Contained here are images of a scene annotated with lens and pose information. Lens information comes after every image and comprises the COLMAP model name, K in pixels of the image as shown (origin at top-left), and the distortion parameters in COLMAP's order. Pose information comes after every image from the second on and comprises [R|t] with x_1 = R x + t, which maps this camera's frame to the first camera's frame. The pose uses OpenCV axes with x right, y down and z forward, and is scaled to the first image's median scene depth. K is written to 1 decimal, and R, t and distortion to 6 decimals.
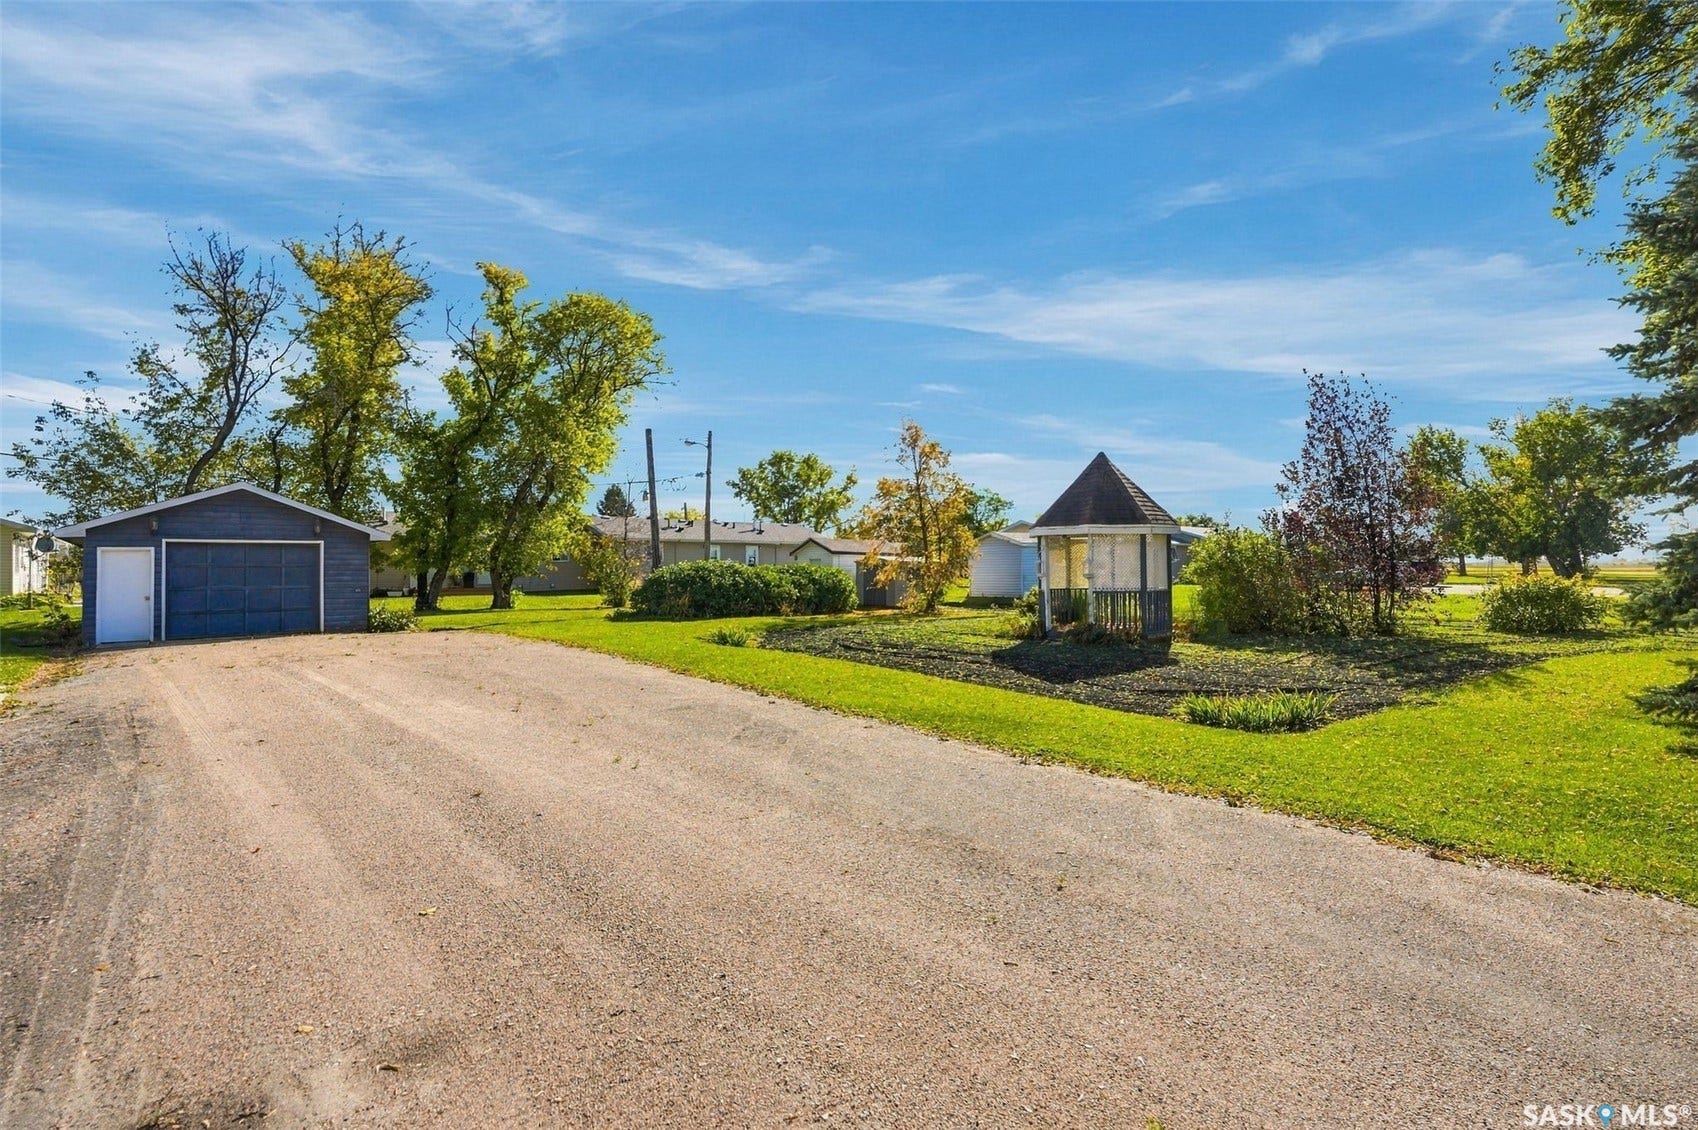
lens RADIAL K [[773.2, 0, 851.9], [0, 773.2, 550.3], [0, 0, 1]] dist [0.001285, 0.001489]
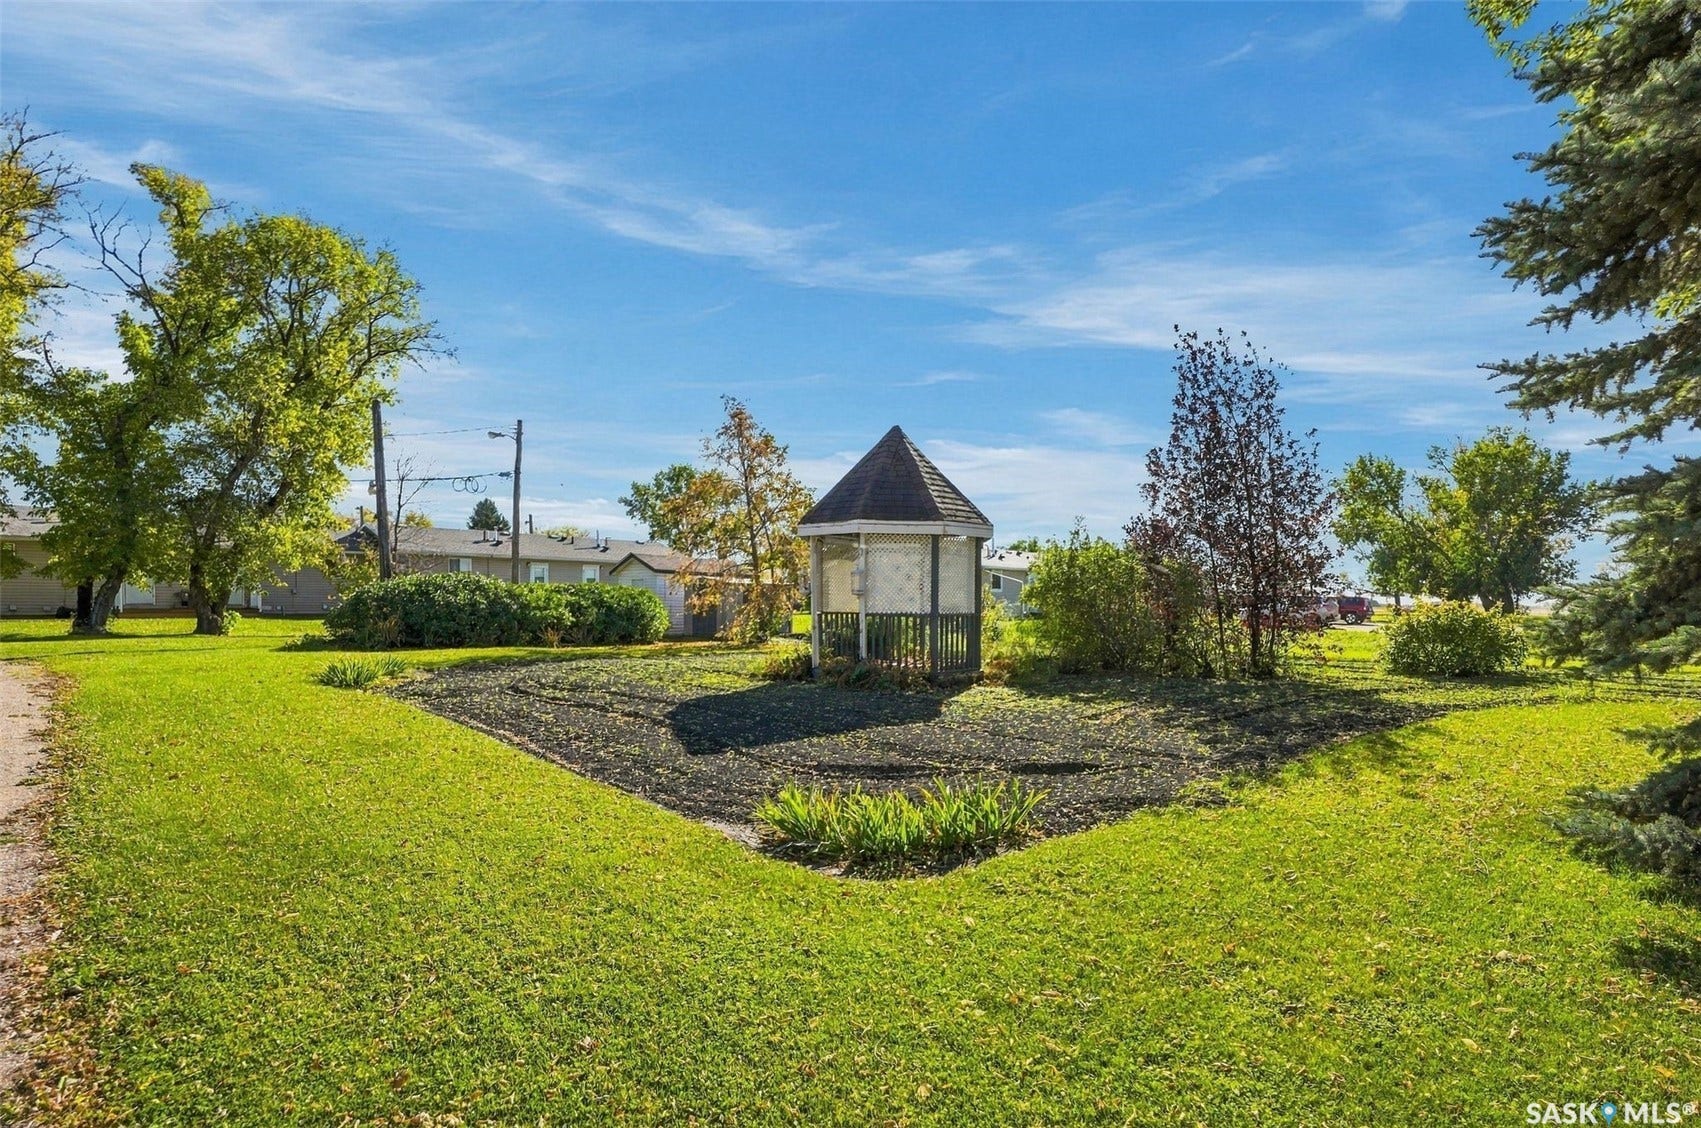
lens RADIAL K [[774.5, 0, 903.4], [0, 774.5, 612.7], [0, 0, 1]] dist [0.001285, 0.001489]
pose [[0.996336, 0.015045, 0.084186, 0.230632], [-0.017684, 0.999372, 0.030697, 0.023679], [-0.083671, -0.032074, 0.995977, 0.227586]]
